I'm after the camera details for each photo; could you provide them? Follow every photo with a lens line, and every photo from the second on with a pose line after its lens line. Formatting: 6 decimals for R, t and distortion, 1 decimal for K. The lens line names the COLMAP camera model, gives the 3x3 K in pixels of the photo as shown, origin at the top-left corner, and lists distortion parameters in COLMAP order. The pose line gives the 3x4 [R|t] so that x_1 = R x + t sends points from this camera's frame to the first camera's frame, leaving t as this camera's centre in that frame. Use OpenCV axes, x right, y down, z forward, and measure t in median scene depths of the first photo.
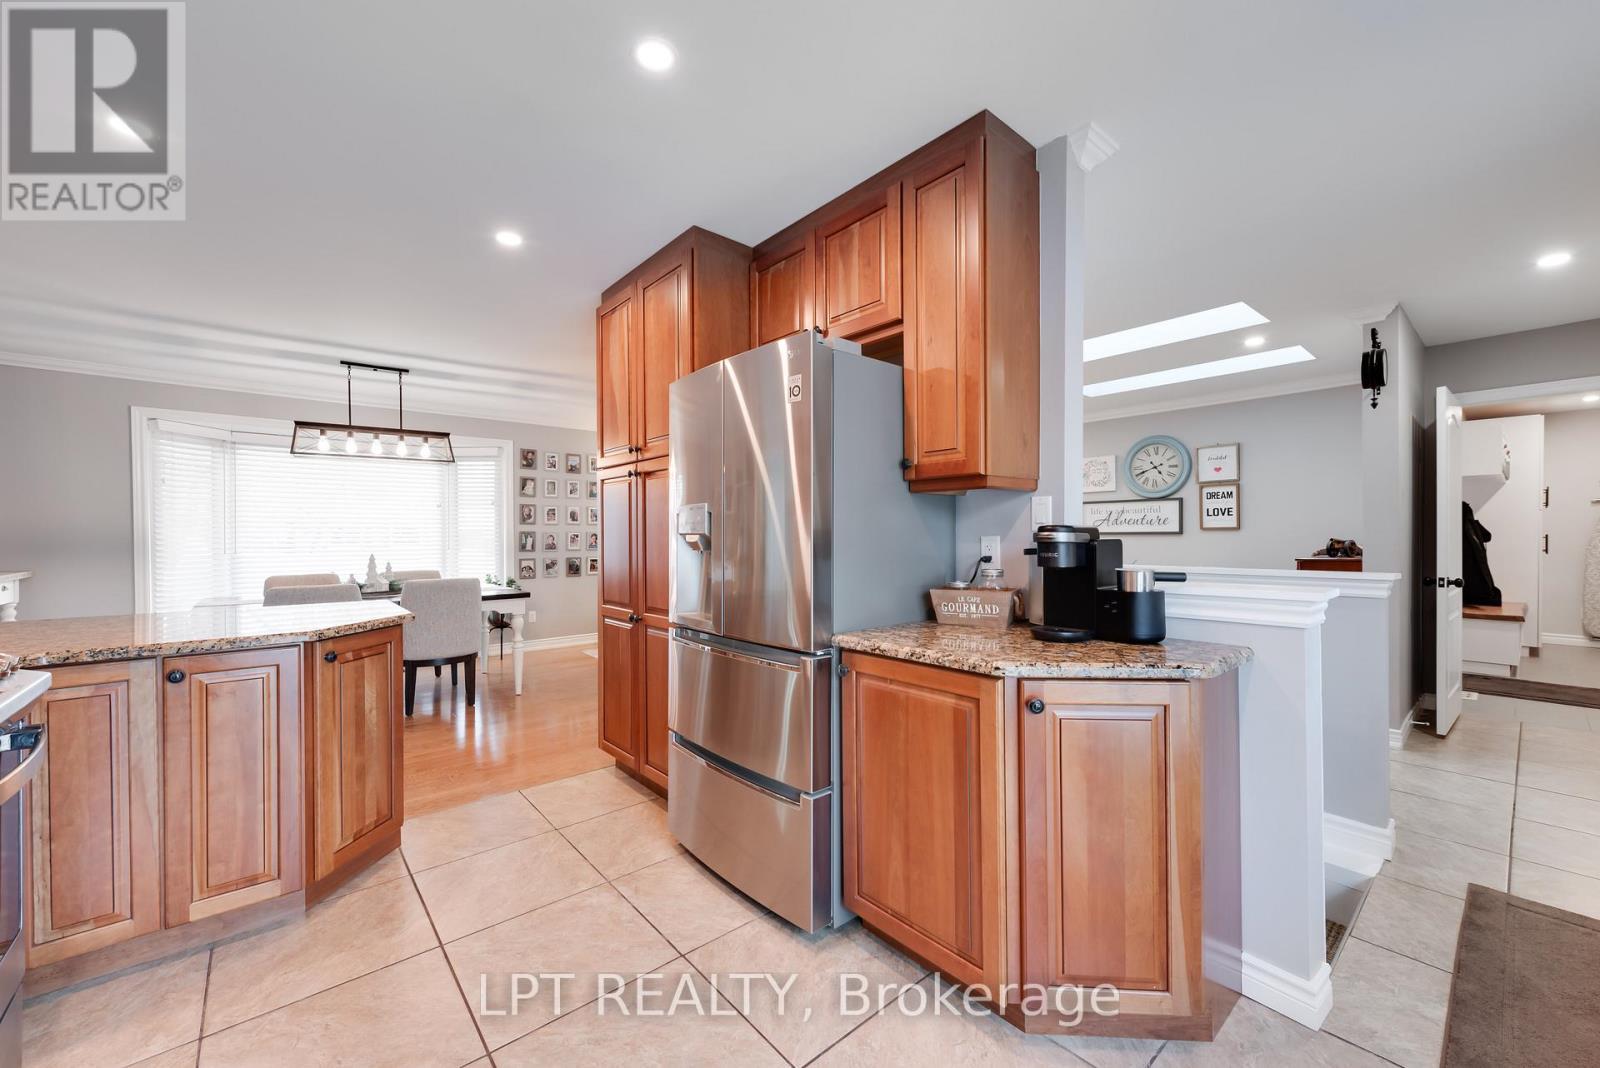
lens RADIAL K [[628.0, 0, 795.7], [0, 628.0, 537.6], [0, 0, 1]] dist [0.001965, 0.000125]
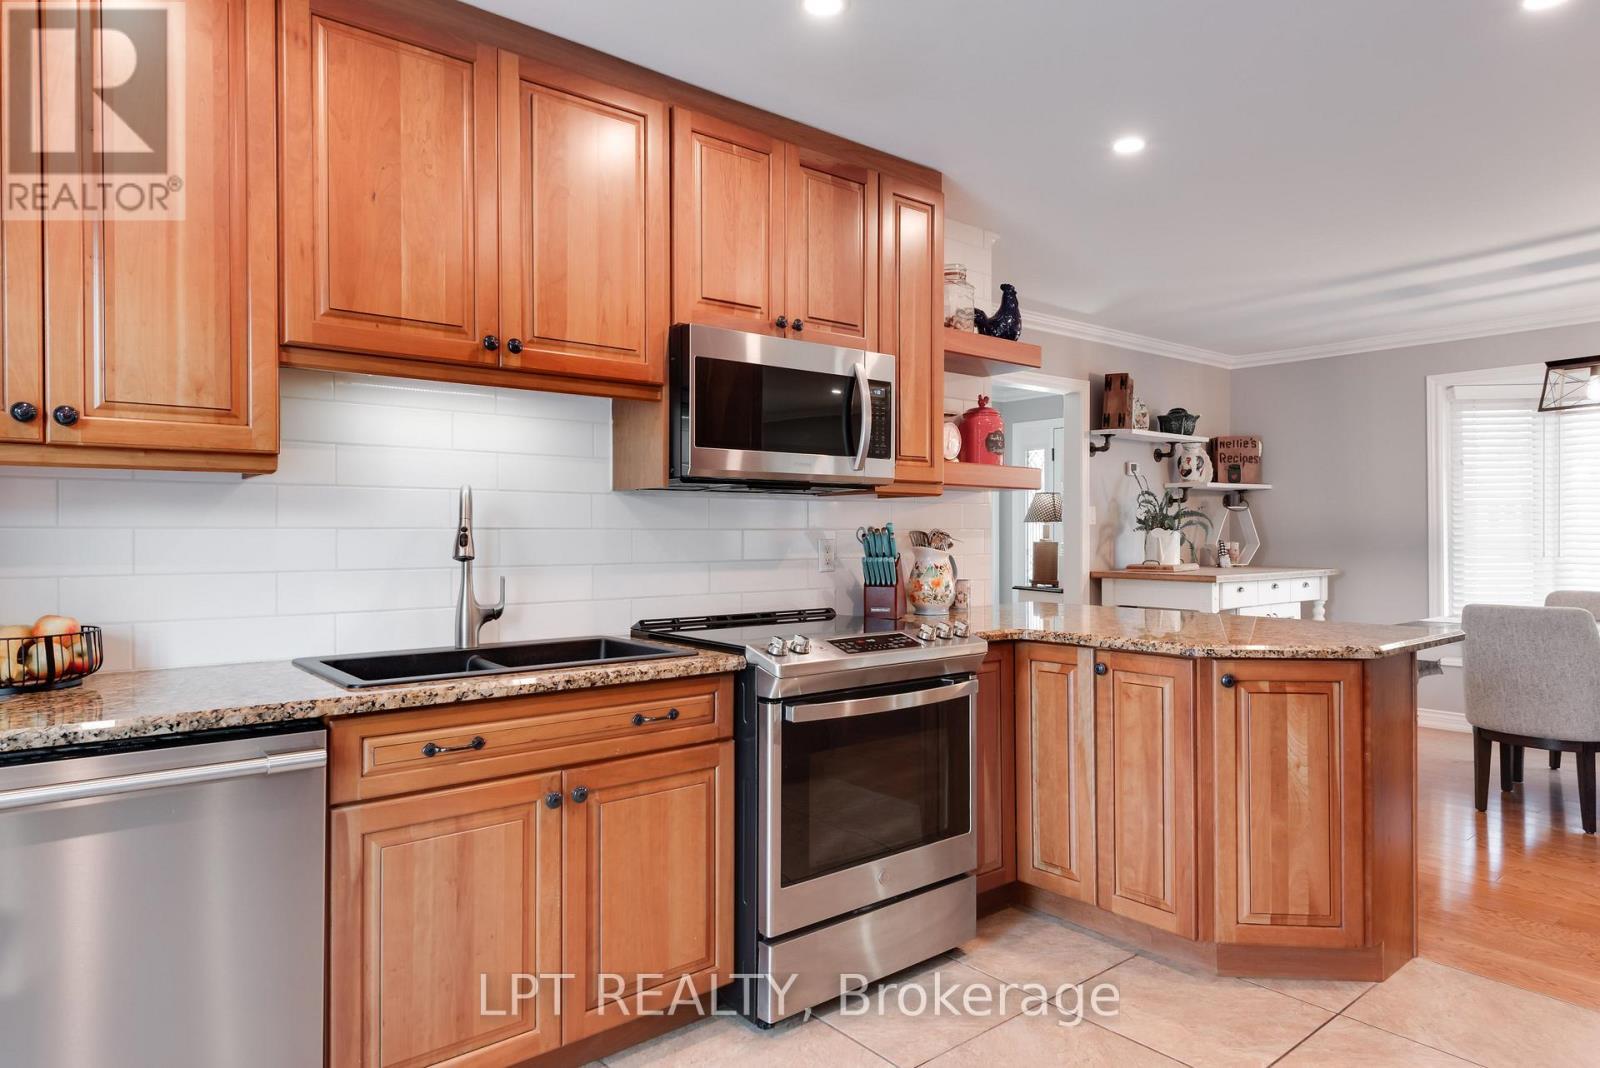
lens RADIAL K [[948.3, 0, 798.4], [0, 948.3, 534.9], [0, 0, 1]] dist [-0.003127, -0.000862]
pose [[-0.040768, -0.000554, -0.999168, 0.230774], [0.004357, 0.999990, -0.000732, -0.001446], [0.999159, -0.004384, -0.040766, 0.215319]]
